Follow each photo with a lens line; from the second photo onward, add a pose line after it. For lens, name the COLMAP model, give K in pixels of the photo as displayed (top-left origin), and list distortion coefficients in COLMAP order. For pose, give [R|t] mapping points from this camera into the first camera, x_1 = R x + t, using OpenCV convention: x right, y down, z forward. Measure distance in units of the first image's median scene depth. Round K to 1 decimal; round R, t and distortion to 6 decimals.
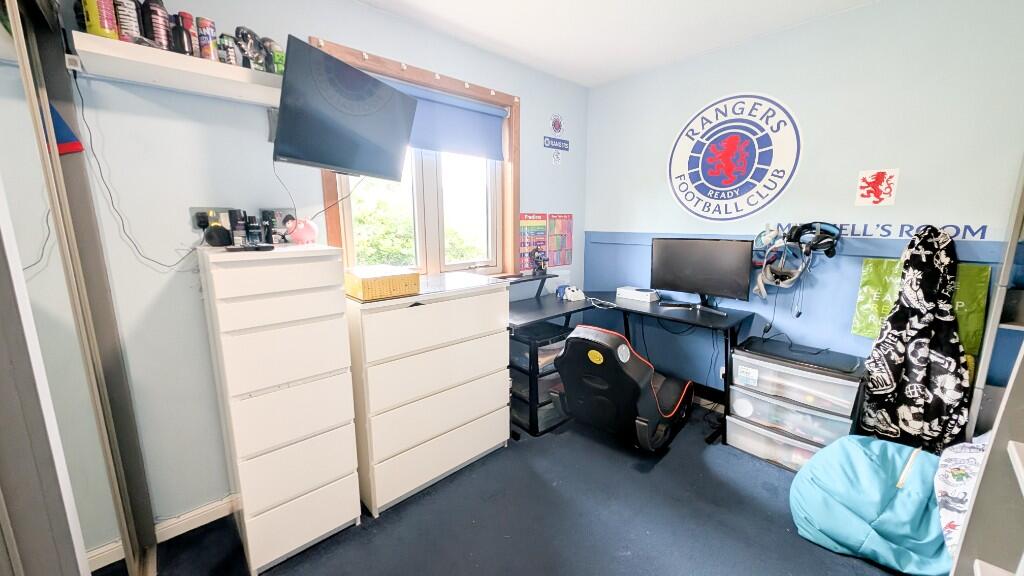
lens RADIAL K [[381.0, 0, 514.3], [0, 381.0, 286.6], [0, 0, 1]] dist [0.003109, -0.003584]
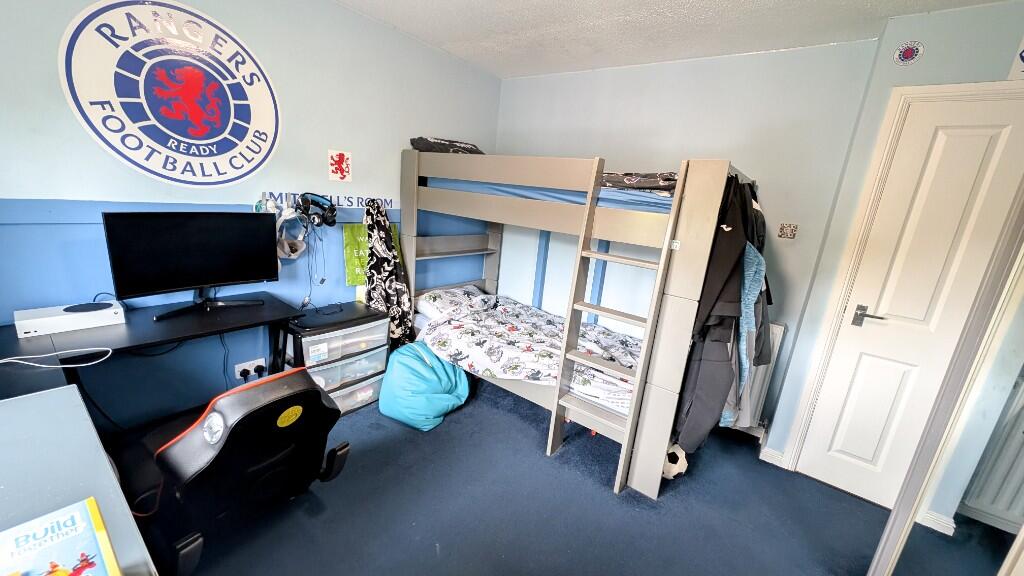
lens RADIAL K [[381.0, 0, 513.1], [0, 381.0, 287.8], [0, 0, 1]] dist [0.003109, -0.003584]
pose [[-0.183603, -0.250338, 0.950590, -0.362593], [0.081227, 0.959858, 0.268468, -0.145030], [-0.979639, 0.126505, -0.155899, 0.600836]]
